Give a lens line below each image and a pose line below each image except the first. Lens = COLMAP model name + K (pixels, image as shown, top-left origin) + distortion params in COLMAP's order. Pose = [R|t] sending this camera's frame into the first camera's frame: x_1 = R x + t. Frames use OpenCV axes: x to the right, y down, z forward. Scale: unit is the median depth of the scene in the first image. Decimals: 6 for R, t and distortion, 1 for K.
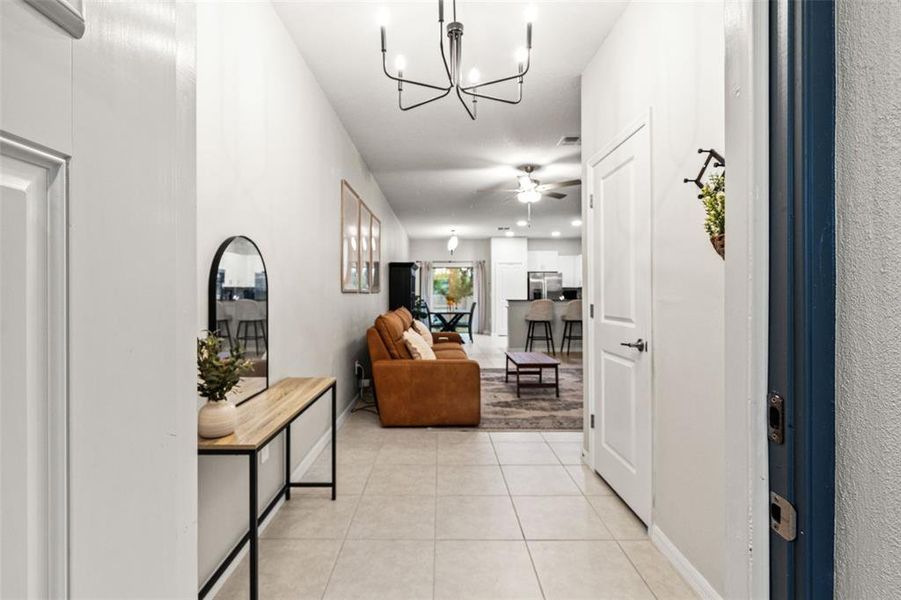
lens RADIAL K [[419.6, 0, 443.9], [0, 419.6, 304.8], [0, 0, 1]] dist [0.000188, -0.000056]
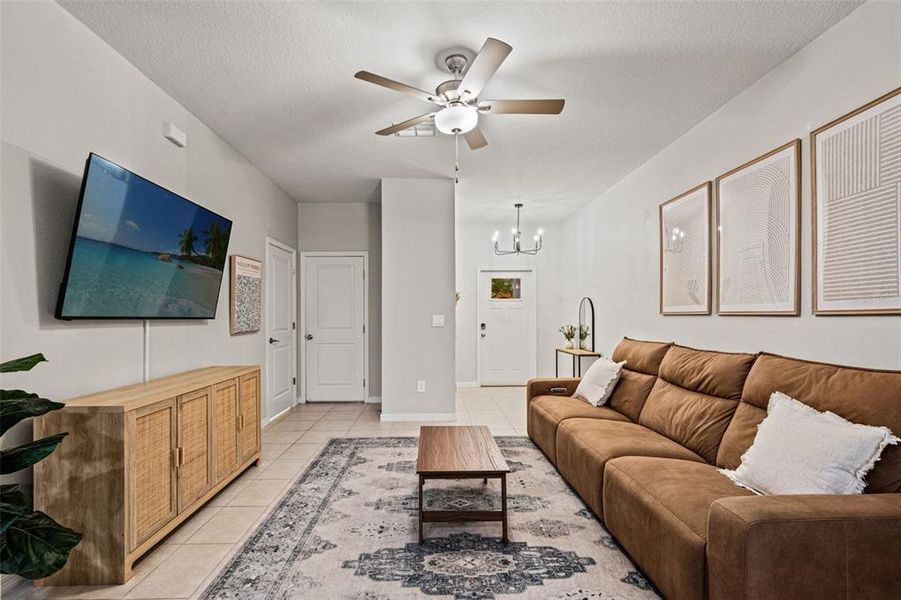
lens RADIAL K [[417.2, 0, 443.1], [0, 417.2, 317.4], [0, 0, 1]] dist [0.001107, 0.000538]
pose [[-0.999926, 0.004795, -0.011215, 0.112733], [0.004427, 0.999460, 0.032571, -0.021492], [0.011365, 0.032519, -0.999407, 0.739309]]
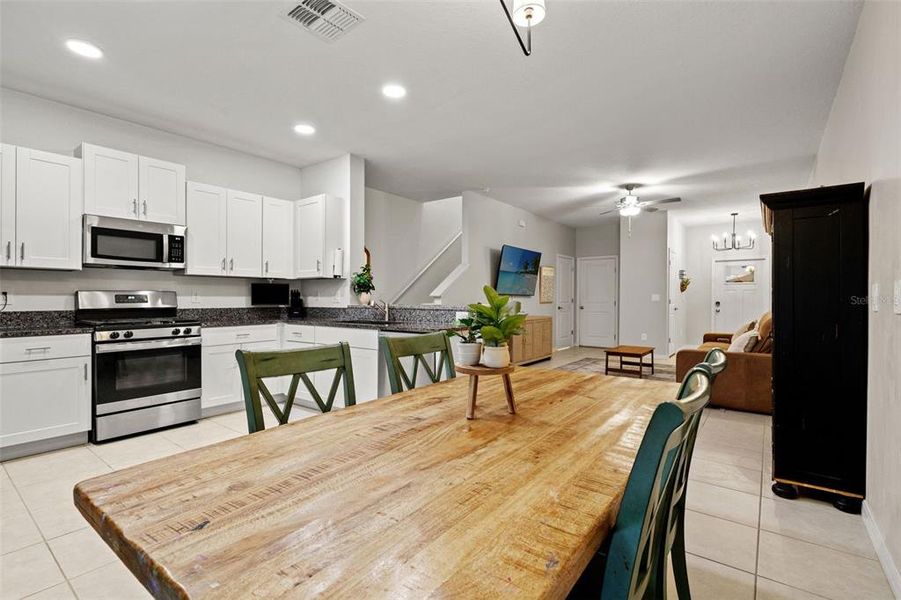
lens RADIAL K [[413.5, 0, 447.2], [0, 413.5, 302.3], [0, 0, 1]] dist [-0.003000, -0.000339]
pose [[-0.782523, -0.006956, 0.622583, -0.055809], [0.016156, 0.999374, 0.031472, -0.024454], [-0.622412, 0.034687, -0.781921, 1.095070]]
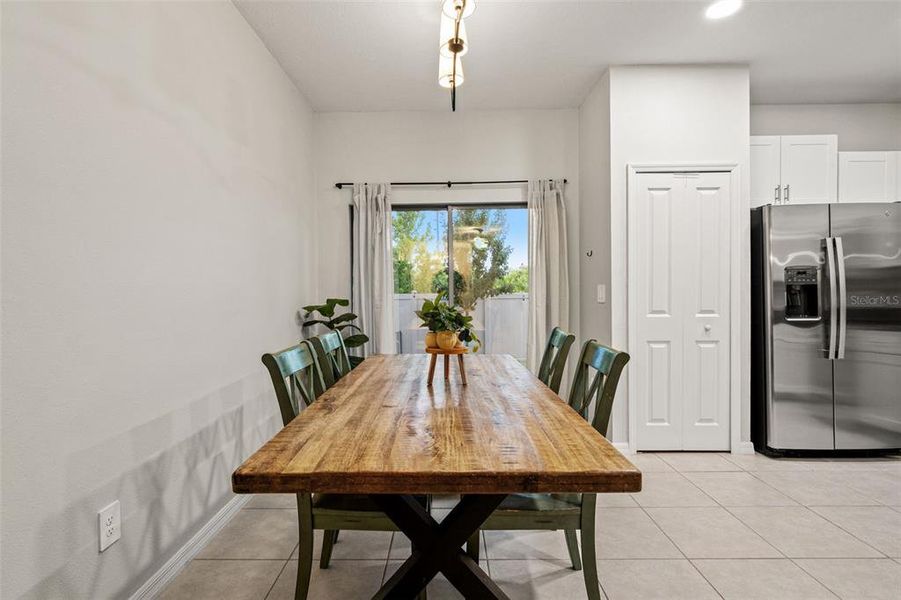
lens RADIAL K [[415.5, 0, 440.8], [0, 415.5, 297.2], [0, 0, 1]] dist [0.000036, -0.000551]
pose [[0.999719, -0.009251, -0.021828, 0.016824], [0.008947, 0.999862, -0.013994, -0.020947], [0.021955, 0.013794, 0.999664, 0.808472]]
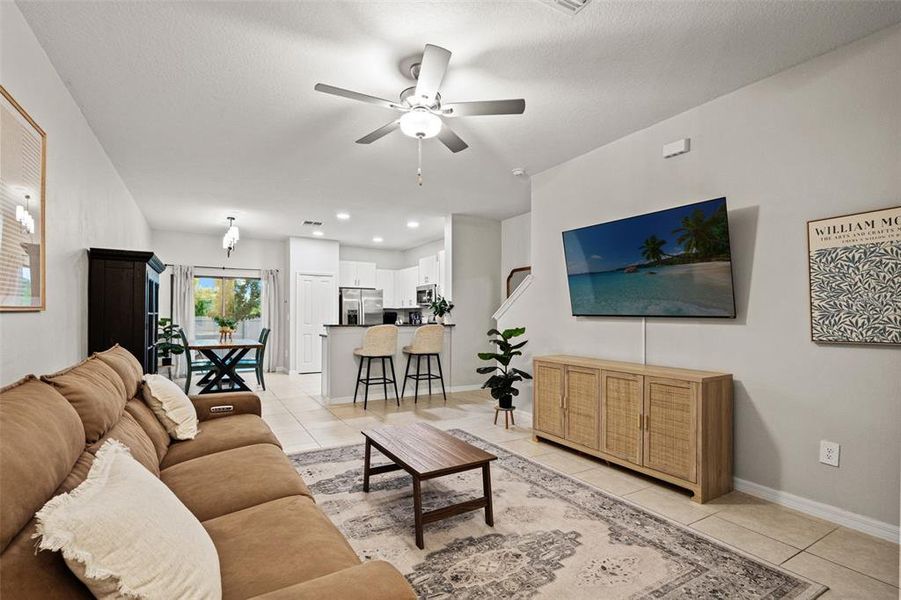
lens RADIAL K [[417.2, 0, 443.1], [0, 417.2, 317.4], [0, 0, 1]] dist [0.001107, 0.000538]
pose [[0.870298, 0.002757, 0.492518, -0.010143], [0.008651, 0.999744, -0.020884, -0.007150], [-0.492450, 0.022436, 0.870052, 0.270952]]
